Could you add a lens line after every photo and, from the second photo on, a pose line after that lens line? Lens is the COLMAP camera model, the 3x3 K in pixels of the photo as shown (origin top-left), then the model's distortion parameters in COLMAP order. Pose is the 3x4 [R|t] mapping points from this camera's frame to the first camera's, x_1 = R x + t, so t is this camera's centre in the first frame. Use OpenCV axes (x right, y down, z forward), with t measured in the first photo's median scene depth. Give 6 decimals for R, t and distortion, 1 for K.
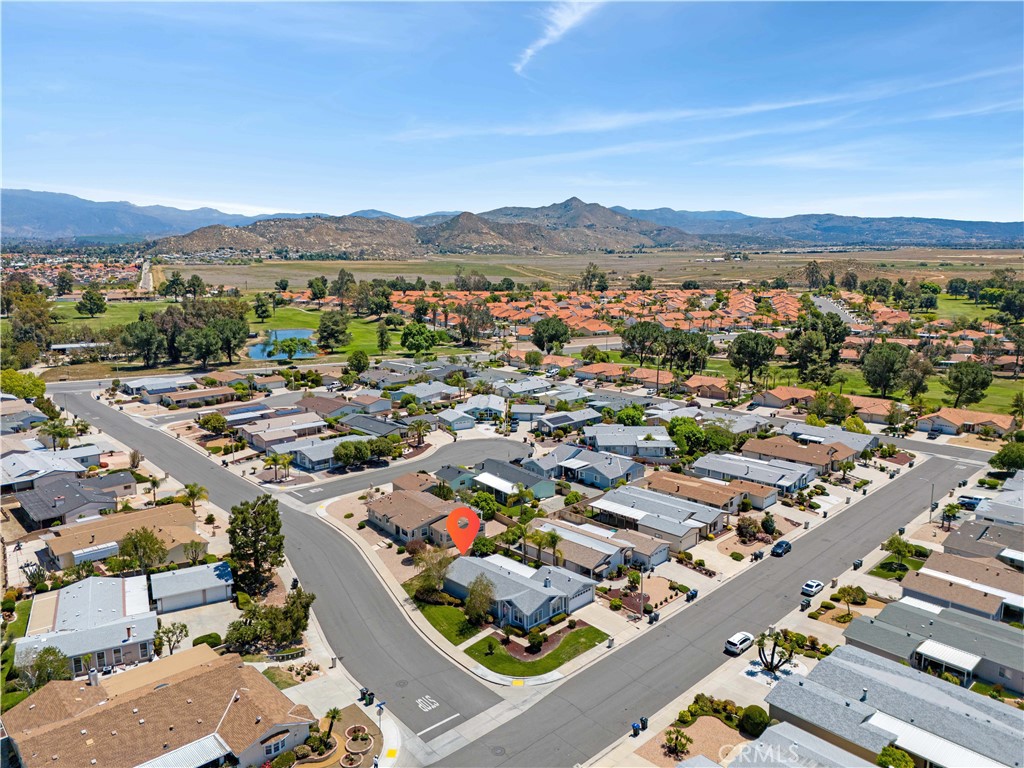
lens RADIAL K [[753.0, 0, 512.0], [0, 753.0, 384.0], [0, 0, 1]] dist [0.099797, -0.105958]
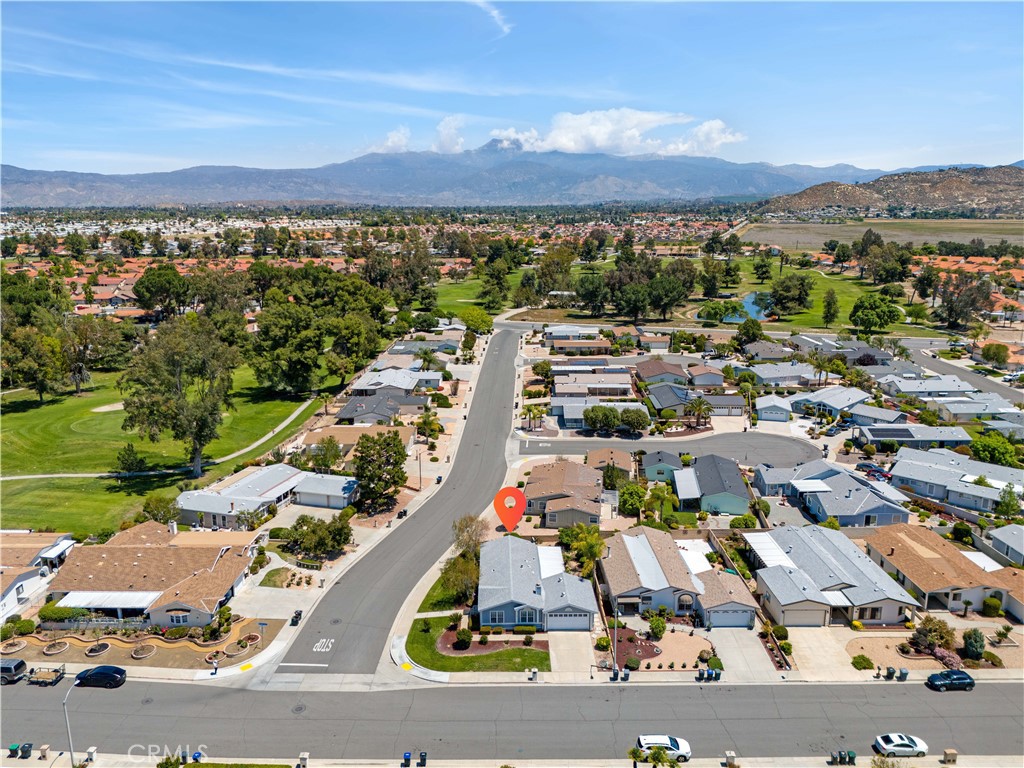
lens RADIAL K [[753.0, 0, 512.0], [0, 753.0, 384.0], [0, 0, 1]] dist [0.099797, -0.105958]
pose [[0.718931, 0.160384, -0.676325, 0.391090], [-0.124757, 0.986988, 0.101439, -0.041072], [0.683794, 0.011448, 0.729586, 0.217229]]
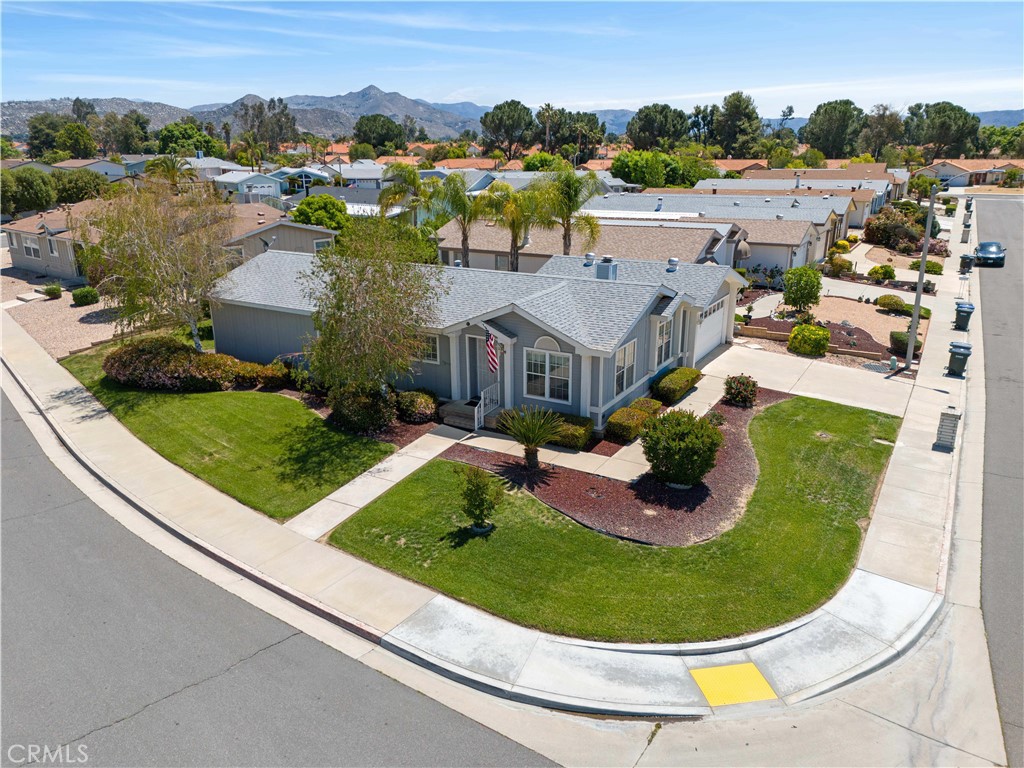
lens RADIAL K [[753.0, 0, 512.0], [0, 753.0, 384.0], [0, 0, 1]] dist [0.099797, -0.105958]
pose [[0.968855, -0.077585, 0.235160, -0.036381], [0.047501, 0.990243, 0.131004, 0.175140], [-0.243030, -0.115754, 0.963088, 0.490490]]
